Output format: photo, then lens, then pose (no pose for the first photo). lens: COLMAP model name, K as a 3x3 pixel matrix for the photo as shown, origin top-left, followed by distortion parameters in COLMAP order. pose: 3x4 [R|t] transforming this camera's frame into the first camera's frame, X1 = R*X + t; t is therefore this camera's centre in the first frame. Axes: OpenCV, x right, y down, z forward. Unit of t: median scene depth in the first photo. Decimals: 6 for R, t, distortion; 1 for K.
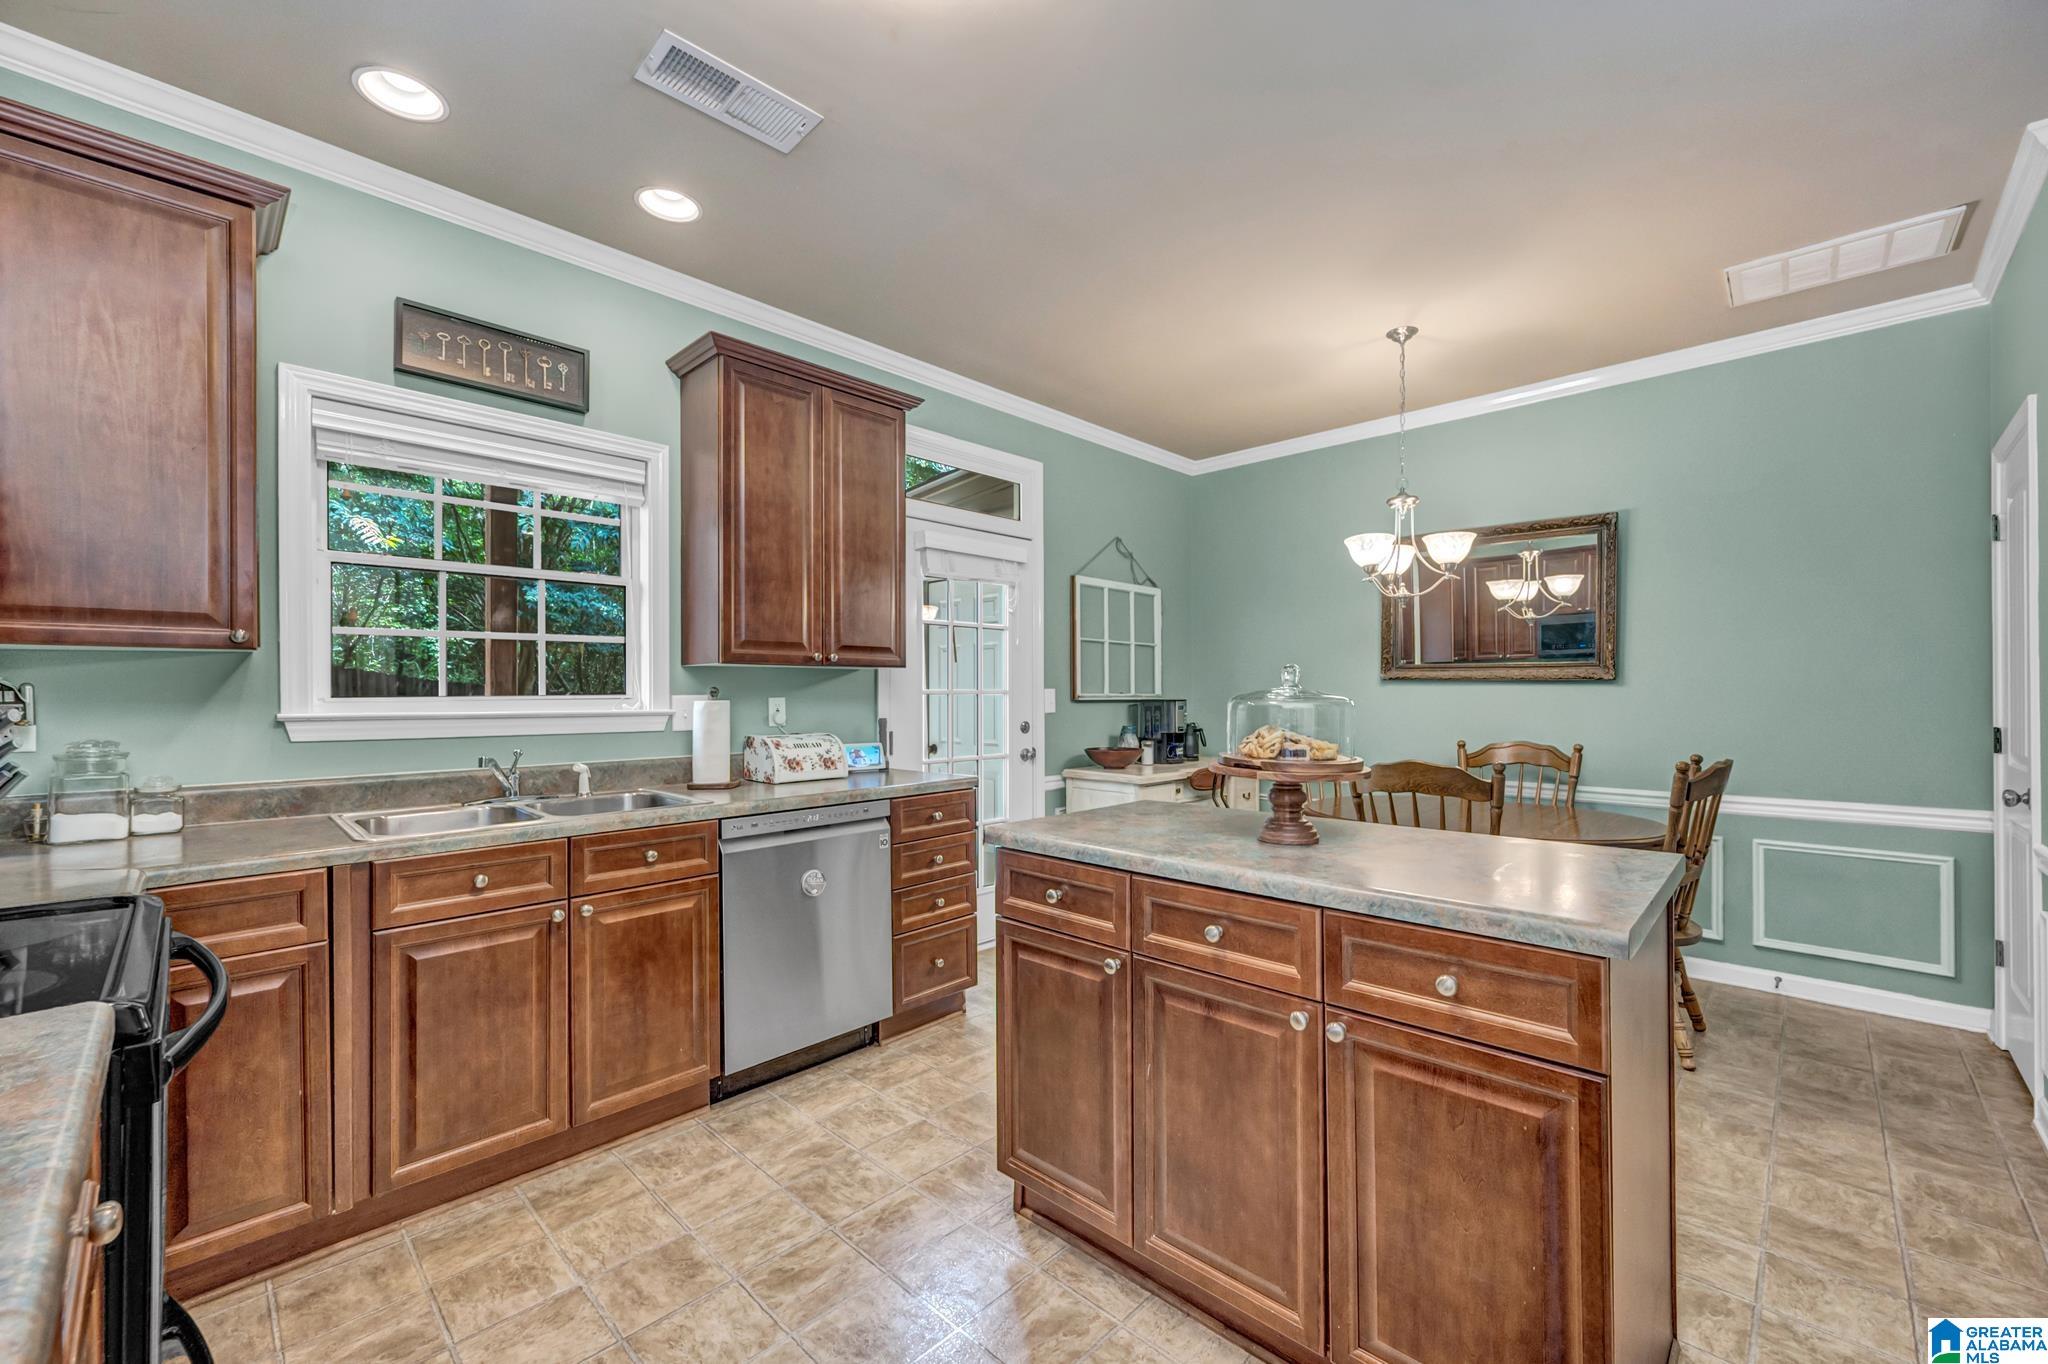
lens RADIAL K [[818.0, 0, 1047.2], [0, 818.0, 690.9], [0, 0, 1]] dist [-0.000037, -0.000614]
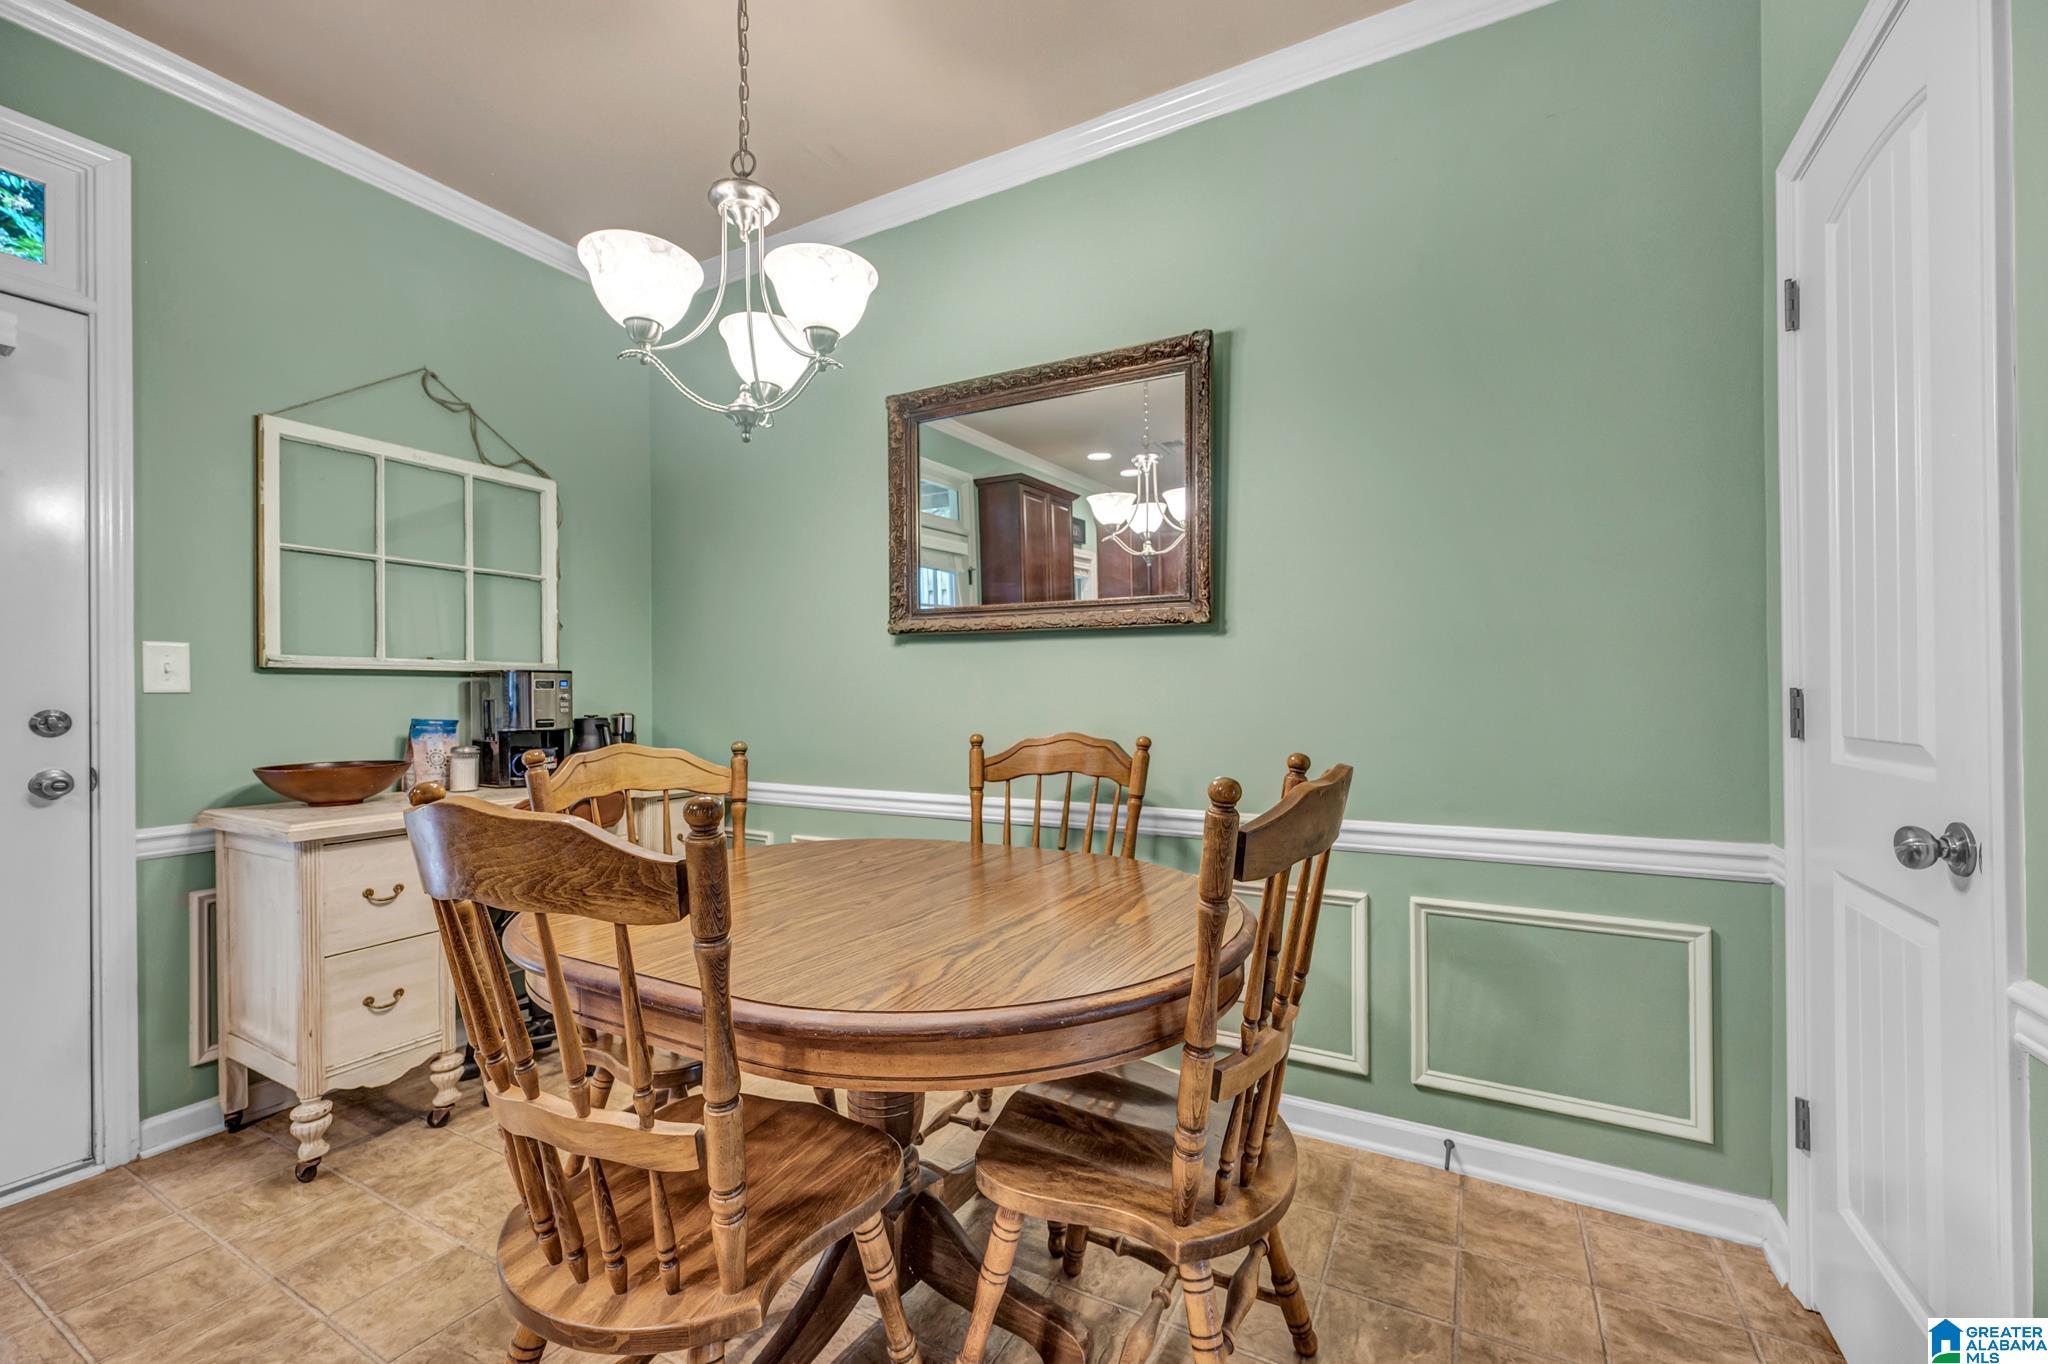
lens RADIAL K [[835.5, 0, 1021.3], [0, 835.5, 693.4], [0, 0, 1]] dist [0.033494, 0.027069]
pose [[0.970441, -0.010668, 0.241105, 0.153471], [0.007092, 0.999852, 0.015692, 0.009438], [-0.241236, -0.013518, 0.970372, 0.162938]]
